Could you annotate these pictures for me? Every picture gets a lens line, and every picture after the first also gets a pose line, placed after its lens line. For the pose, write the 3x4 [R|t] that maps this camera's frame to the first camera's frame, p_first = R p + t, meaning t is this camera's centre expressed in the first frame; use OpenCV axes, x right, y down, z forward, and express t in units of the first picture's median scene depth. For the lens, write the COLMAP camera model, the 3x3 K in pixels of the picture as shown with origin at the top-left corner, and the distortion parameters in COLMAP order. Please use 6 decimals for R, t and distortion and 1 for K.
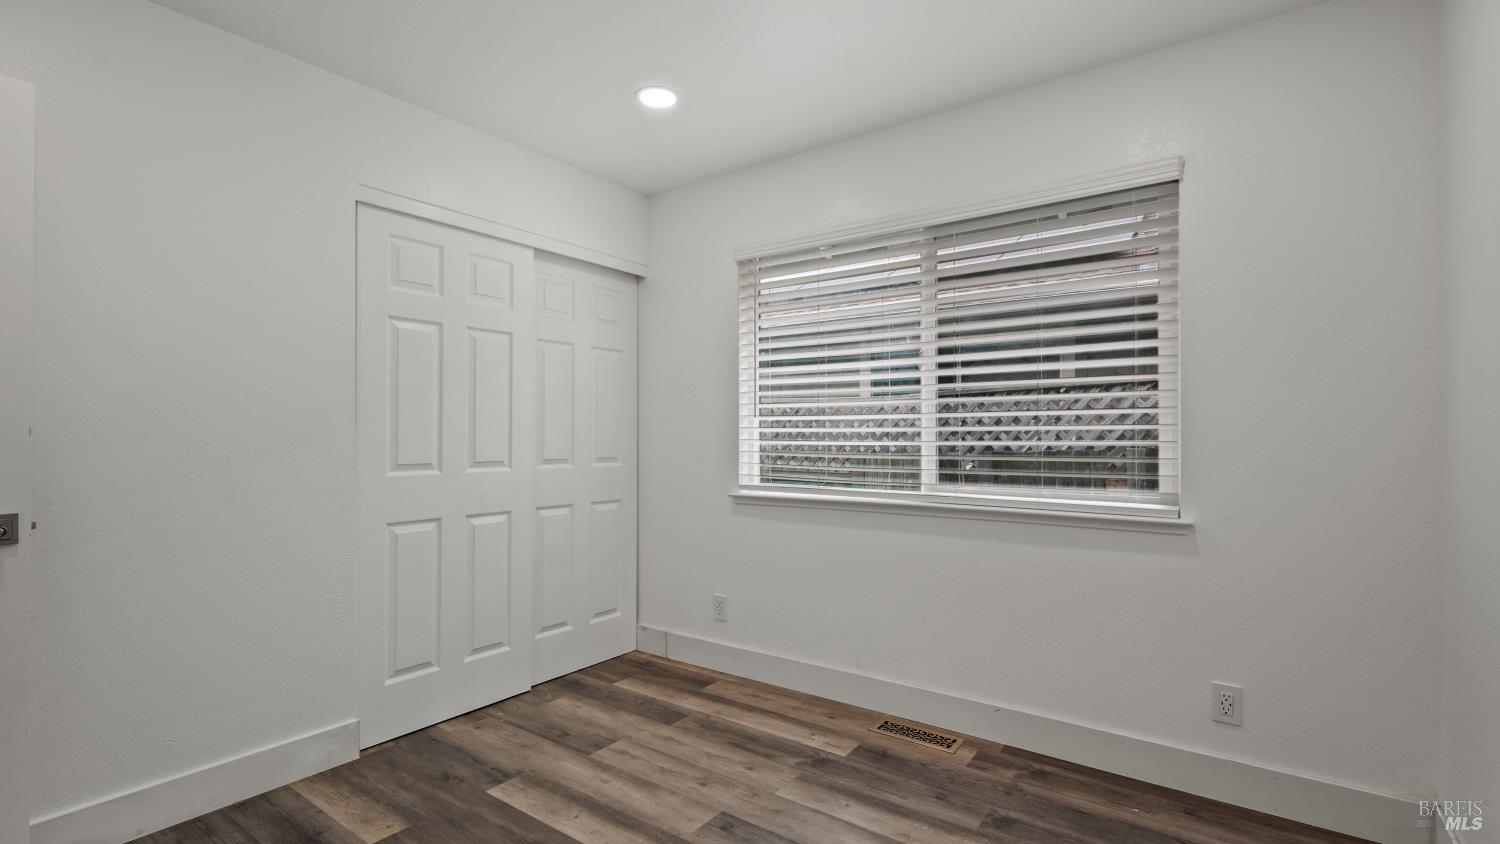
lens RADIAL K [[692.4, 0, 750.0], [0, 692.4, 422.0], [0, 0, 1]] dist [0.003155, -0.000160]
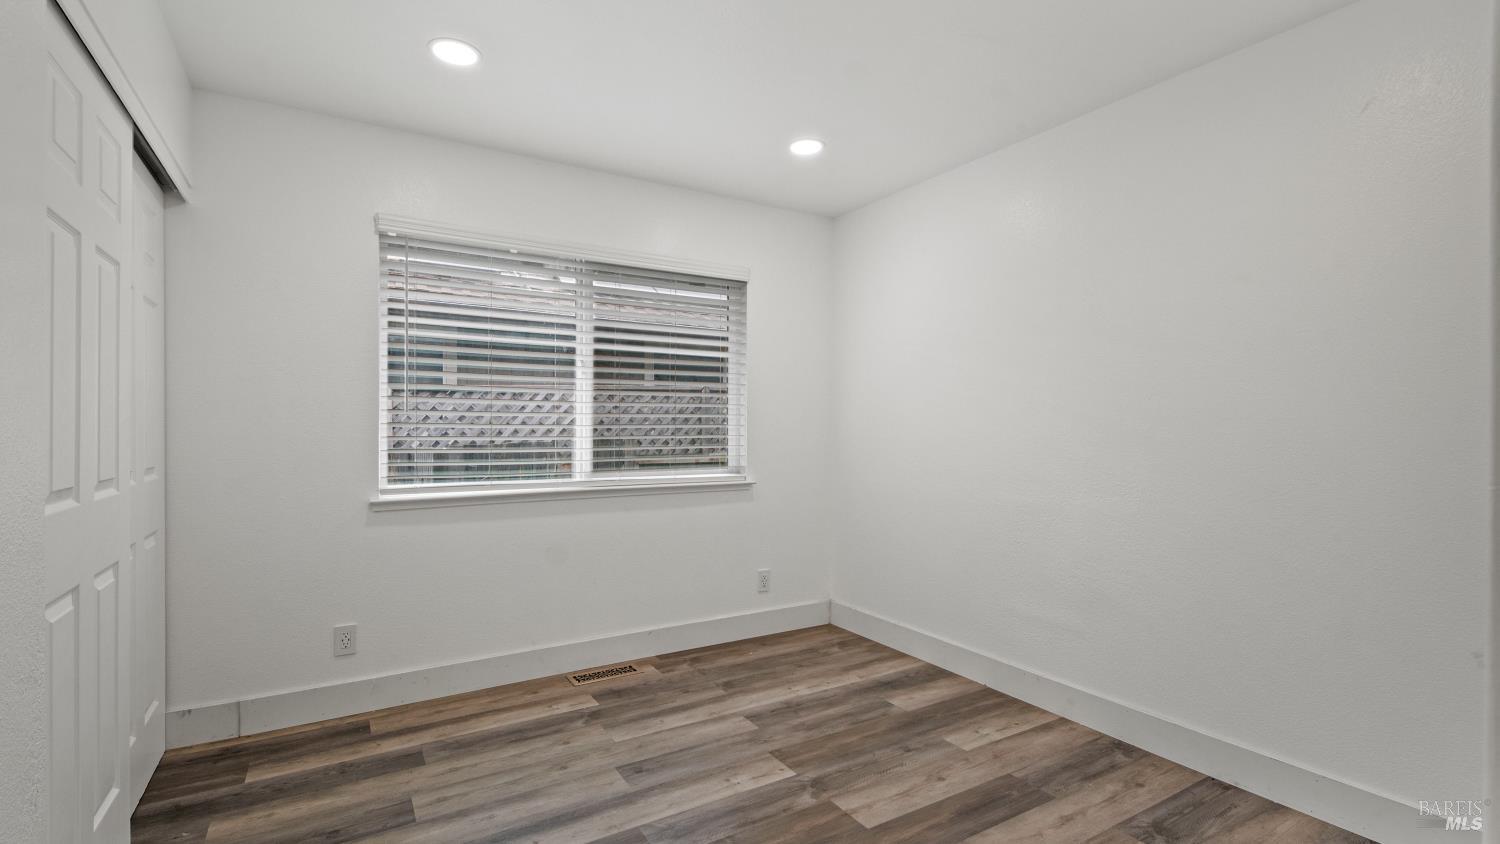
lens RADIAL K [[679.6, 0, 753.2], [0, 679.6, 414.8], [0, 0, 1]] dist [0.000250, -0.000398]
pose [[0.365802, 0.018829, 0.930502, -0.795618], [-0.019305, 0.999734, -0.012641, -0.001360], [-0.930492, -0.013339, 0.366068, 0.315138]]
